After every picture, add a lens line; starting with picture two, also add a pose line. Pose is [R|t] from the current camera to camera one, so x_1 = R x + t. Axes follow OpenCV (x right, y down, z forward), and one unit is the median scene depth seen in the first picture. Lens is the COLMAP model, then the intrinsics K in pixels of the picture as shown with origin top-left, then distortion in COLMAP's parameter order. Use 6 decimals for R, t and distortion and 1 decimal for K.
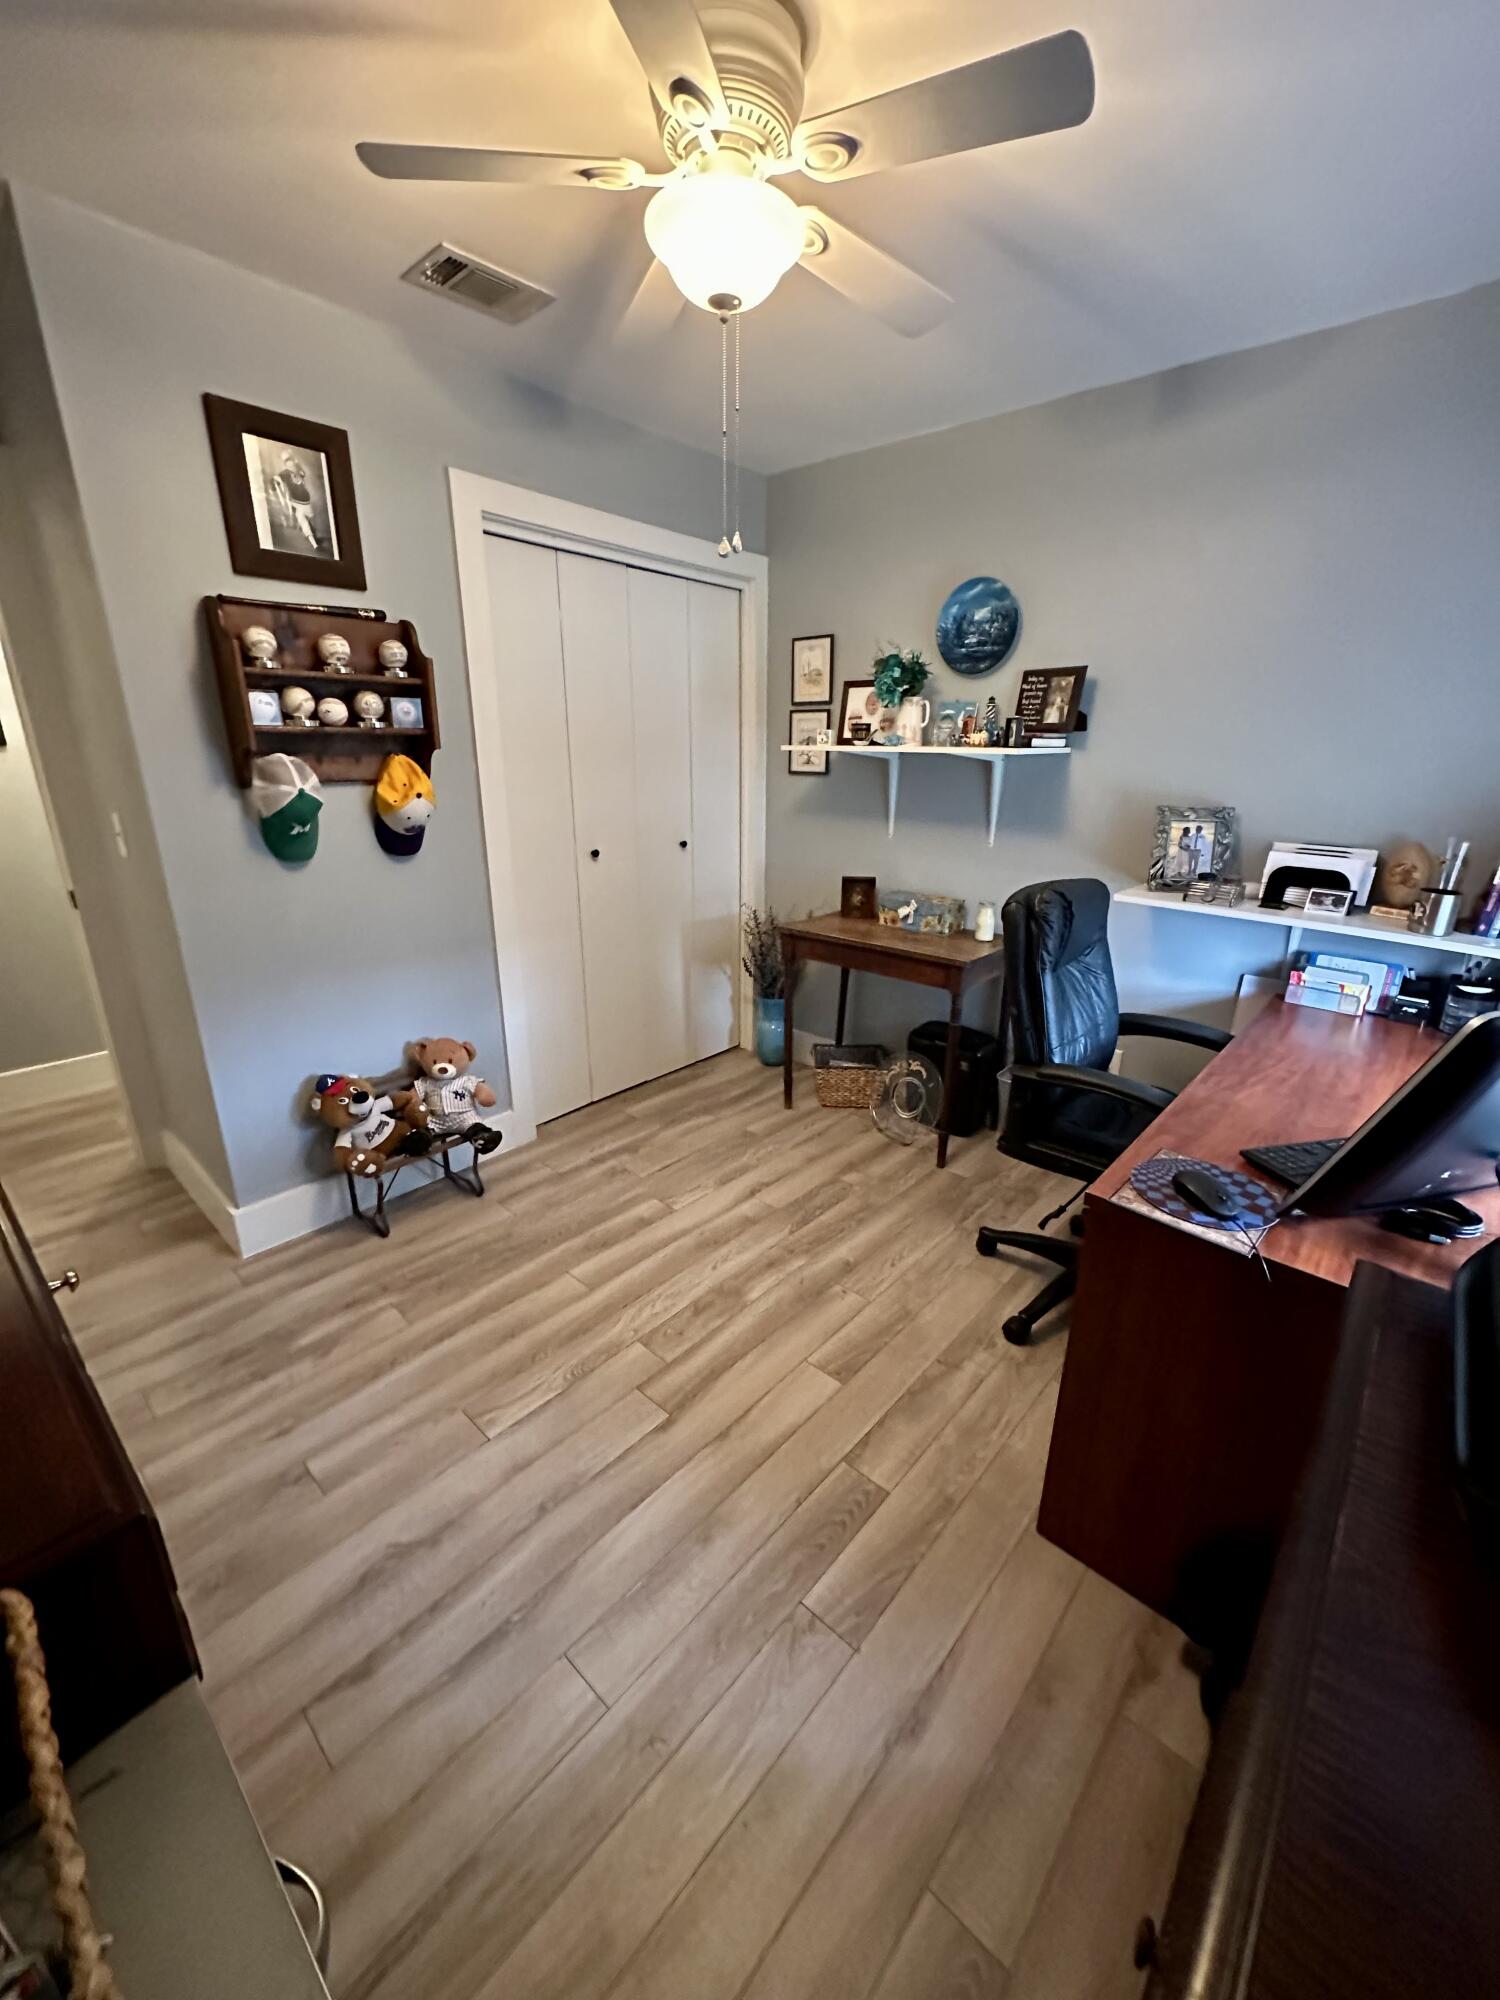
lens RADIAL K [[797.4, 0, 750.0], [0, 797.4, 1000.0], [0, 0, 1]] dist [-0.001622, -0.000041]
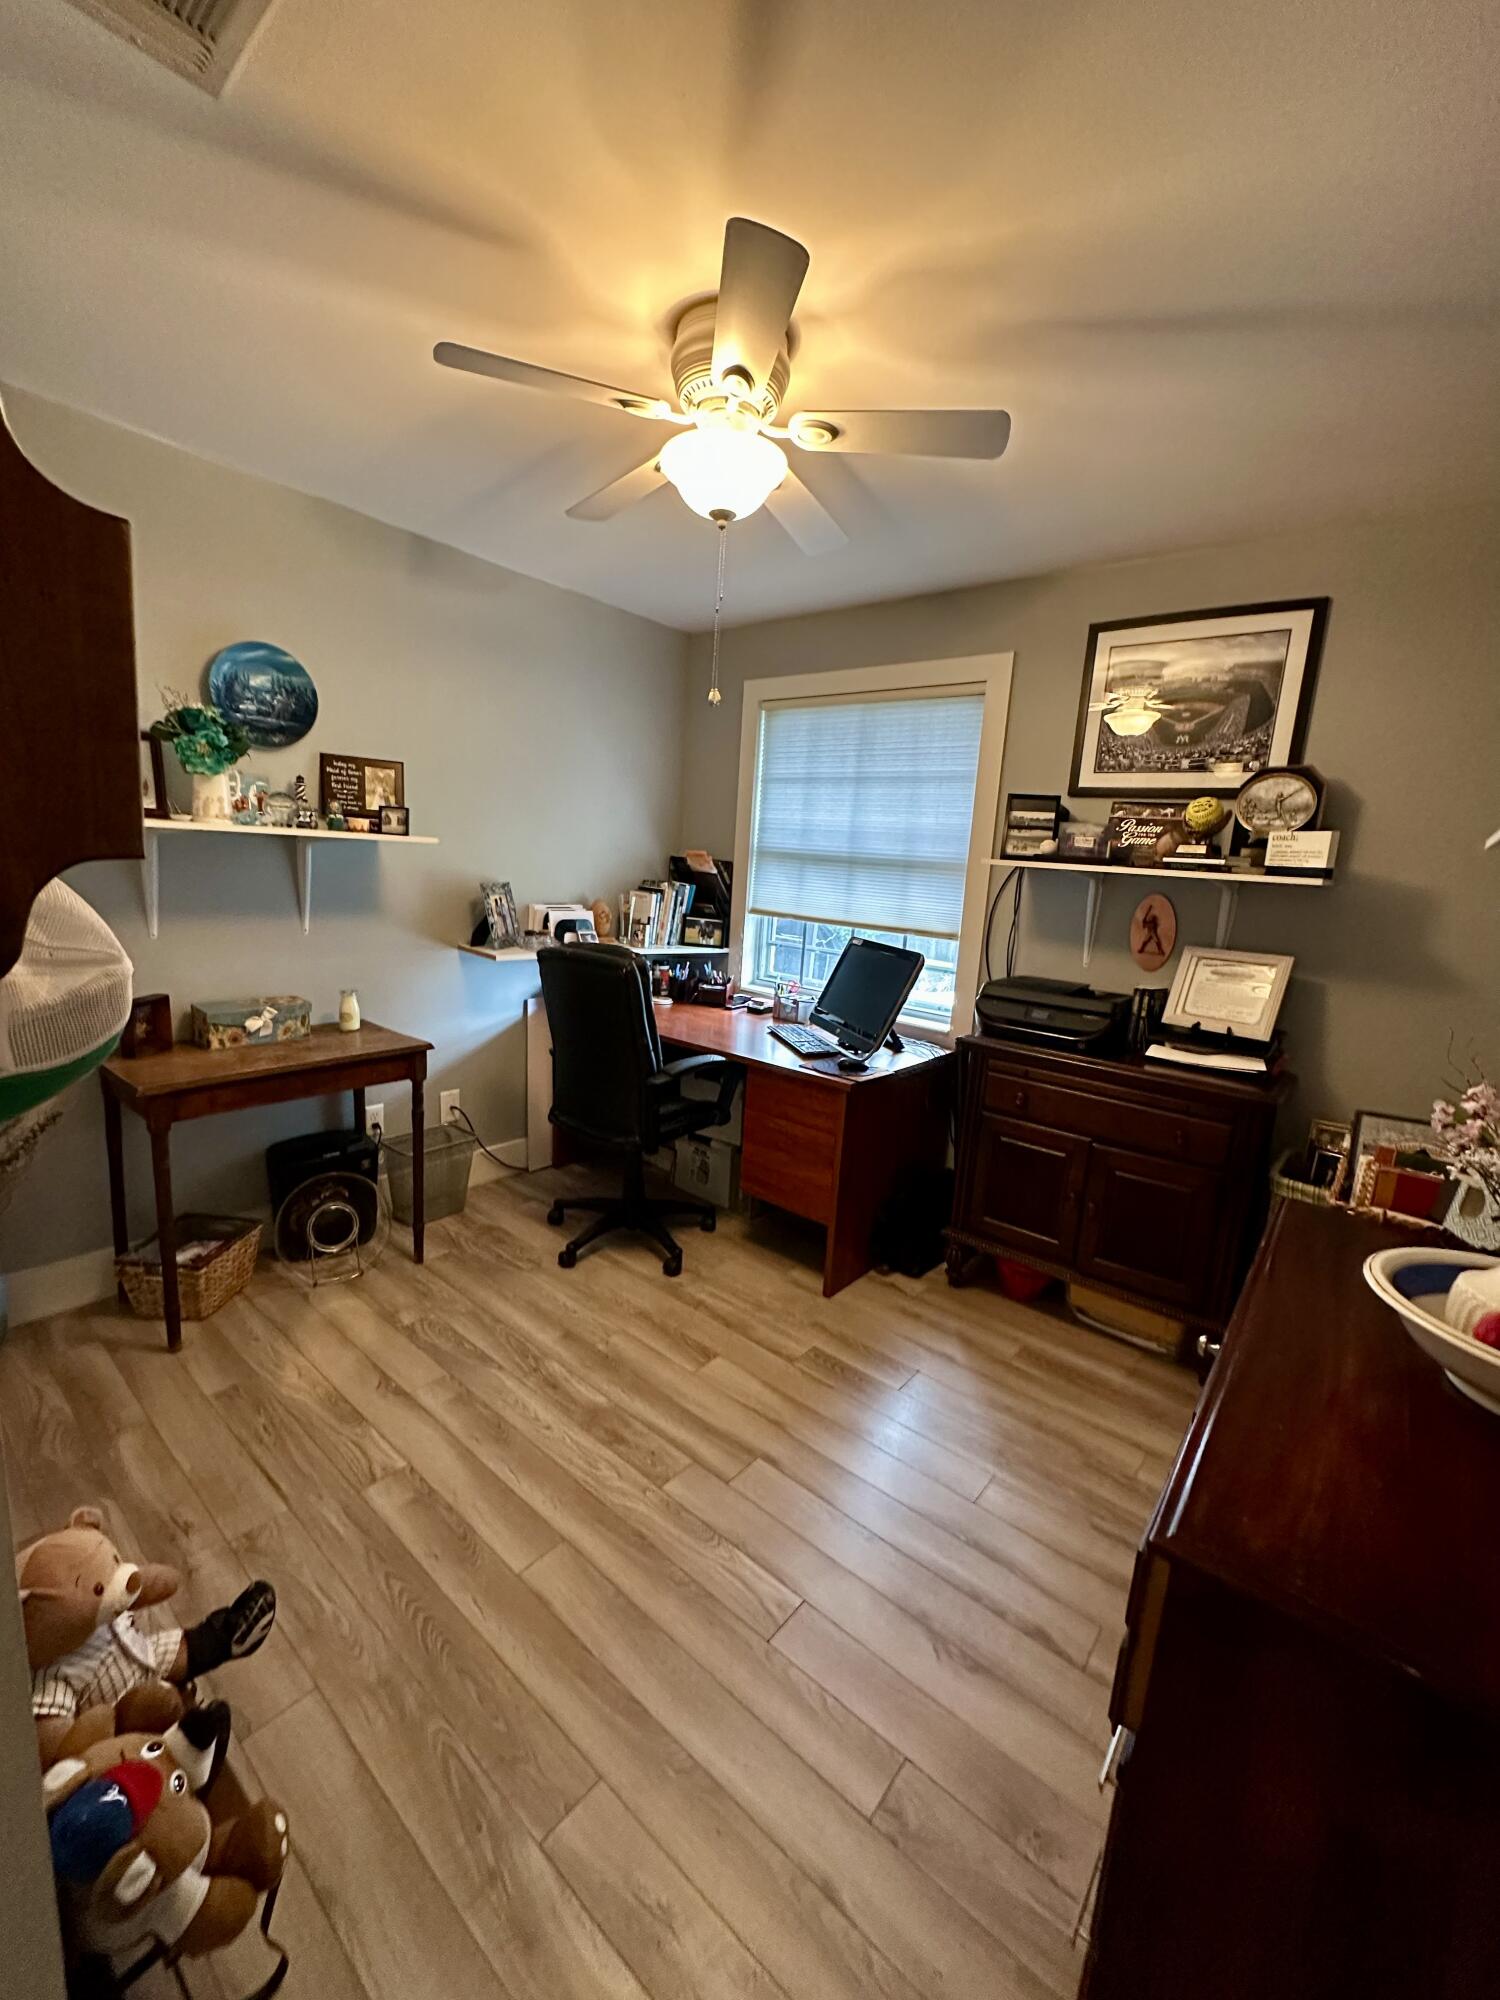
lens RADIAL K [[797.4, 0, 750.0], [0, 797.4, 1000.0], [0, 0, 1]] dist [-0.001622, -0.000041]
pose [[-0.038174, -0.194382, 0.980183, -0.779768], [0.239759, 0.950463, 0.197826, -0.219366], [-0.970082, 0.242560, 0.010322, 0.629265]]
